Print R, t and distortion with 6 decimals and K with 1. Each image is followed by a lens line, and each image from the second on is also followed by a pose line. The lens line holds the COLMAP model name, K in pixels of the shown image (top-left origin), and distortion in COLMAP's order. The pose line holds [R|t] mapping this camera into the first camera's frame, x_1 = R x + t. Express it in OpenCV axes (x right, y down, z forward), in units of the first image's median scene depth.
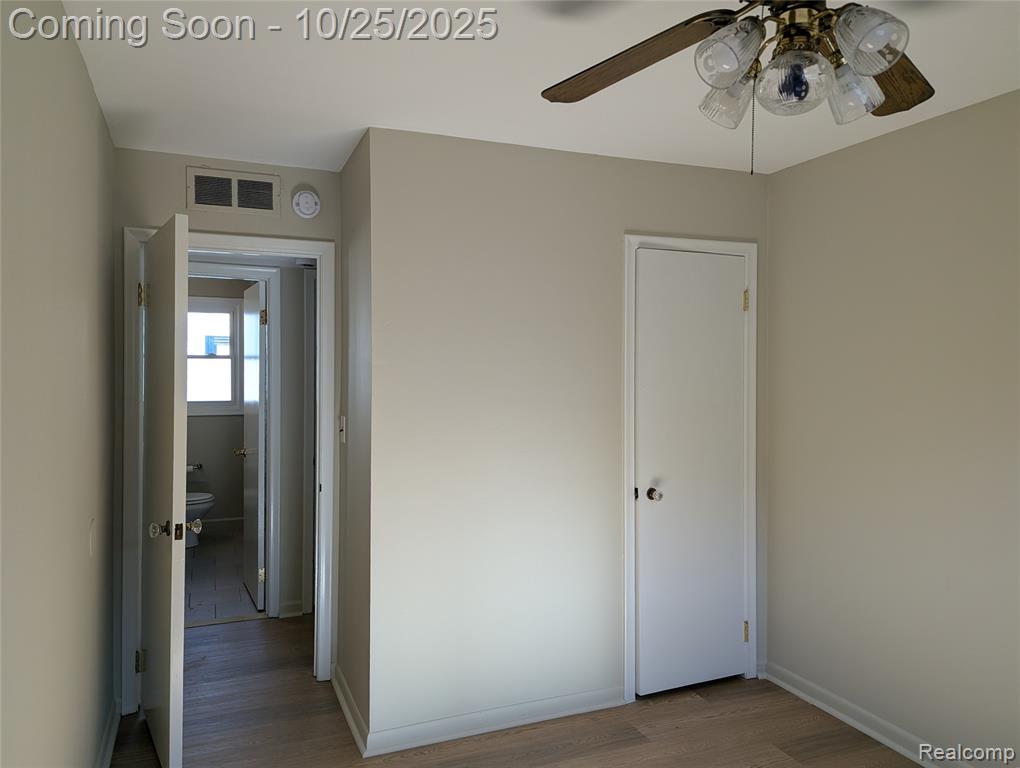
lens RADIAL K [[733.8, 0, 509.8], [0, 733.8, 383.5], [0, 0, 1]] dist [0.051803, -0.042189]
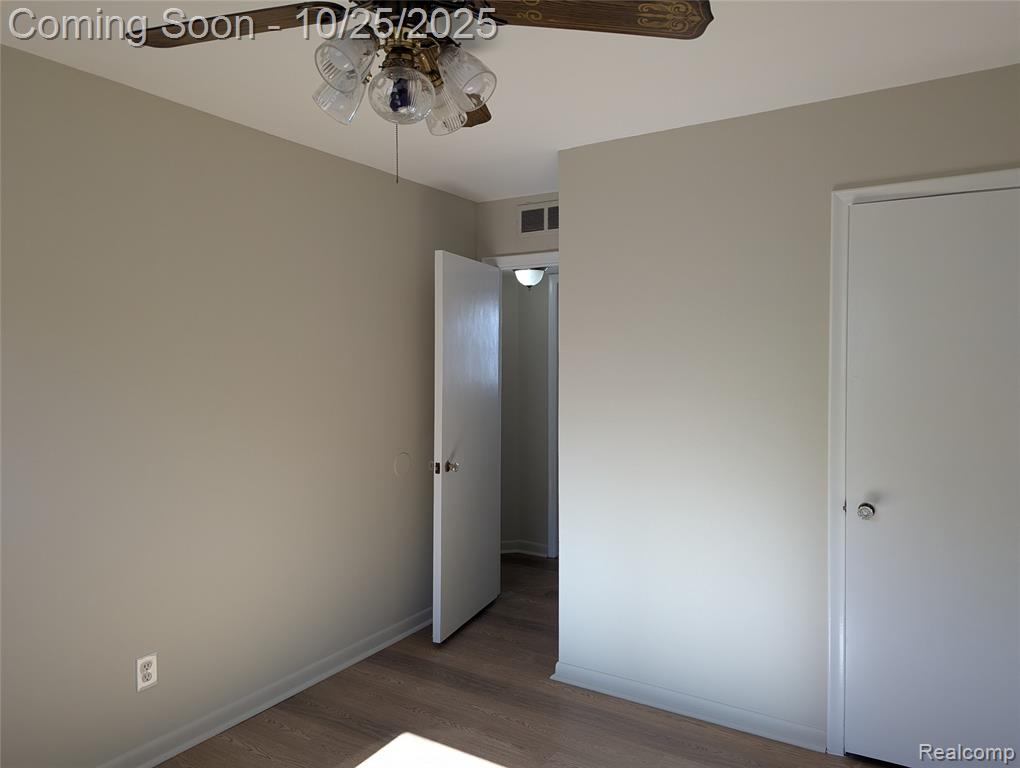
lens RADIAL K [[733.8, 0, 510.1], [0, 733.8, 383.2], [0, 0, 1]] dist [0.051803, -0.042189]
pose [[0.569110, 0.023575, -0.821923, 0.647129], [-0.006908, 0.999691, 0.023891, -0.004979], [0.822232, -0.007918, 0.569097, 0.230585]]
